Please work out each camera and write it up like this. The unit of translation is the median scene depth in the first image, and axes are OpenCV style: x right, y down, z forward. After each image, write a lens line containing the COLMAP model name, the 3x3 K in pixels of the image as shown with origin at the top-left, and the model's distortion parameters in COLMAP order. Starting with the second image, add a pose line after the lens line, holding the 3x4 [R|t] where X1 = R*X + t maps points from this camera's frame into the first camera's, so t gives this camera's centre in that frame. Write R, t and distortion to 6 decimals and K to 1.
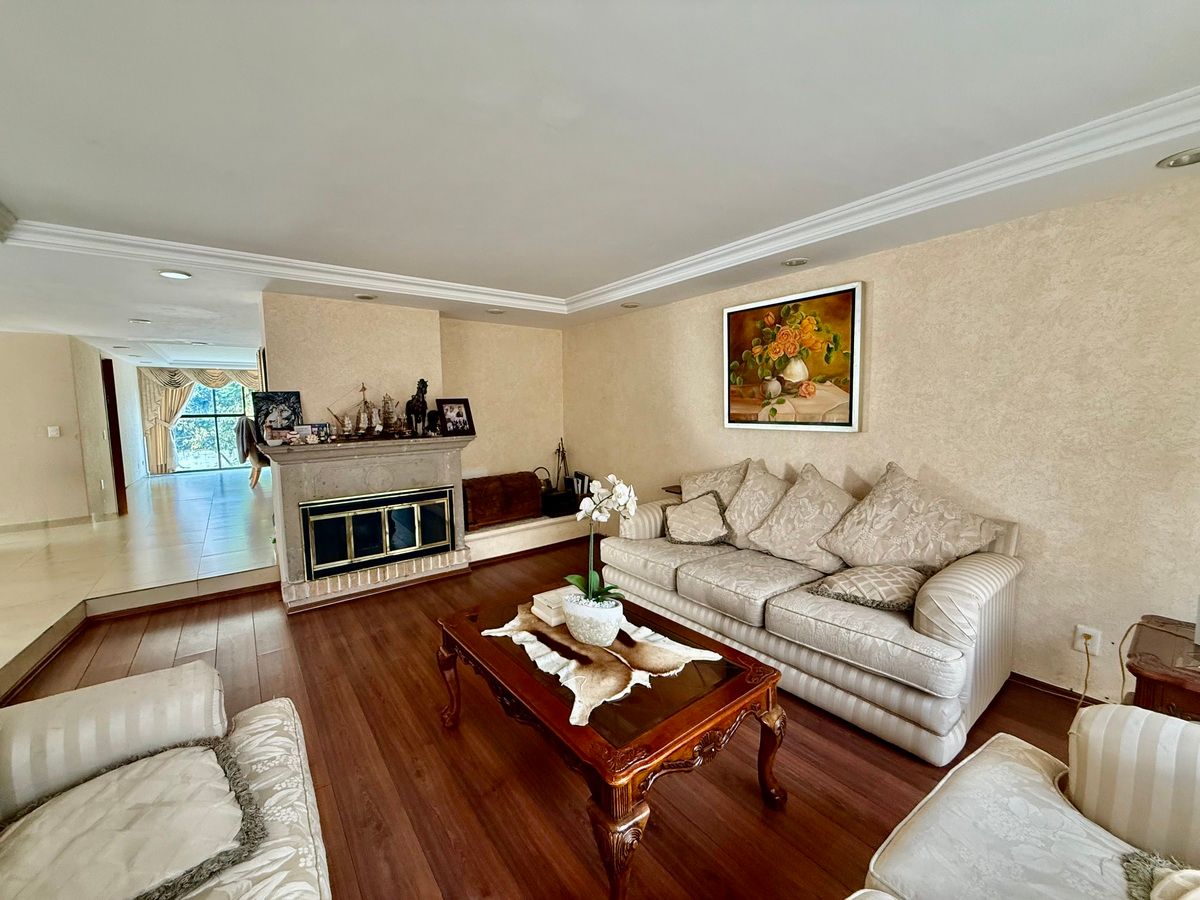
lens RADIAL K [[478.4, 0, 594.5], [0, 478.4, 445.7], [0, 0, 1]] dist [0.000203, -0.000080]
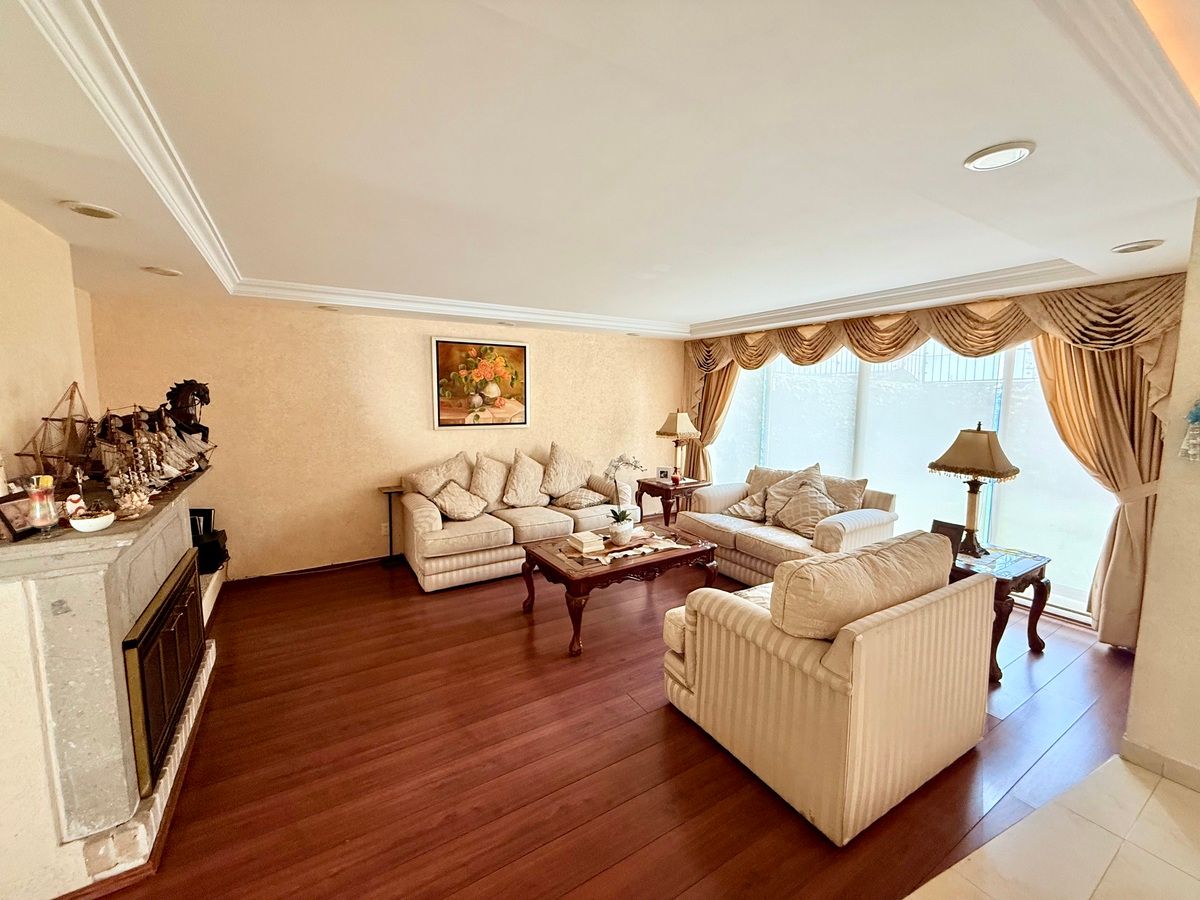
lens RADIAL K [[478.4, 0, 600.3], [0, 478.4, 446.8], [0, 0, 1]] dist [0.000203, -0.000080]
pose [[0.092952, -0.089383, 0.991650, -1.073308], [0.079599, 0.993442, 0.082084, -0.073826], [-0.992484, 0.071304, 0.099457, 0.512708]]
